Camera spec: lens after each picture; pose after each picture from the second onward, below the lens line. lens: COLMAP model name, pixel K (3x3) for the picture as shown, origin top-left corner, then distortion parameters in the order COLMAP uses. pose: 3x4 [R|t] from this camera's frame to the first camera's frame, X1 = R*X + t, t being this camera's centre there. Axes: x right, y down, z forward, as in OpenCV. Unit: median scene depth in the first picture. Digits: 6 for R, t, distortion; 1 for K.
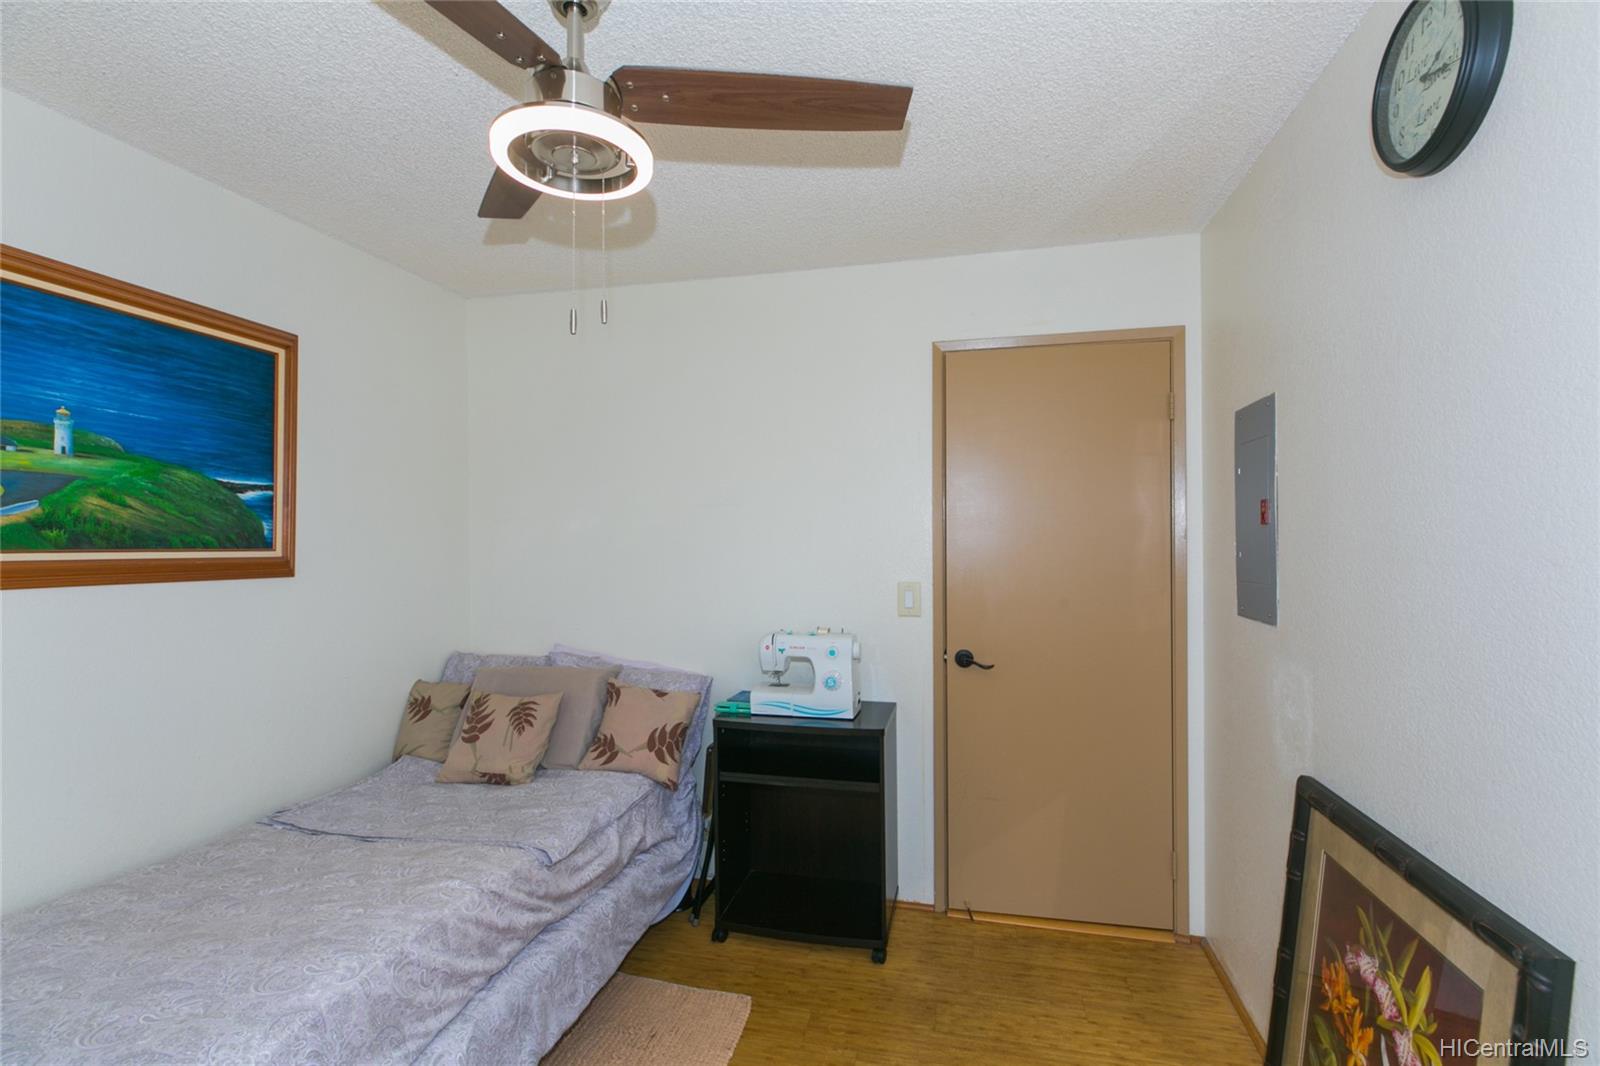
lens RADIAL K [[714.6, 0, 804.9], [0, 714.6, 531.1], [0, 0, 1]] dist [-0.000904, -0.000082]
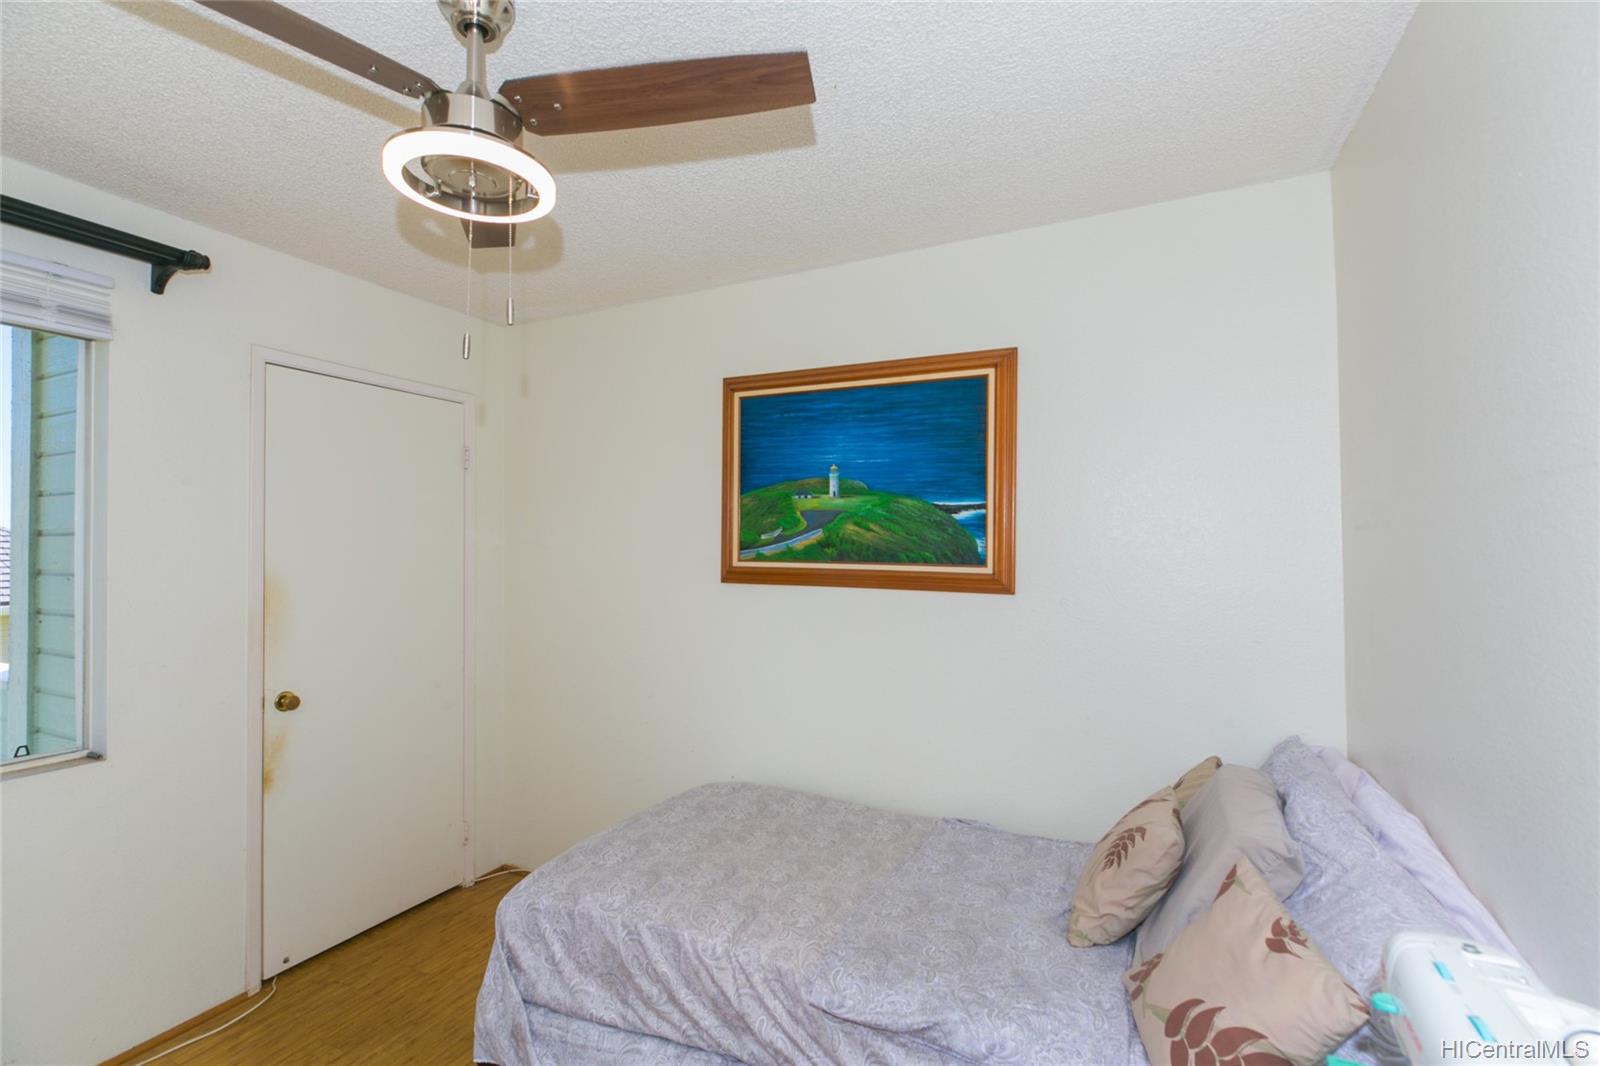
lens RADIAL K [[714.6, 0, 804.9], [0, 714.6, 531.1], [0, 0, 1]] dist [-0.000904, -0.000082]
pose [[-0.209706, -0.017372, -0.977610, 0.369711], [0.008107, 0.999777, -0.019505, -0.007746], [0.977731, -0.012015, -0.209518, 1.127730]]
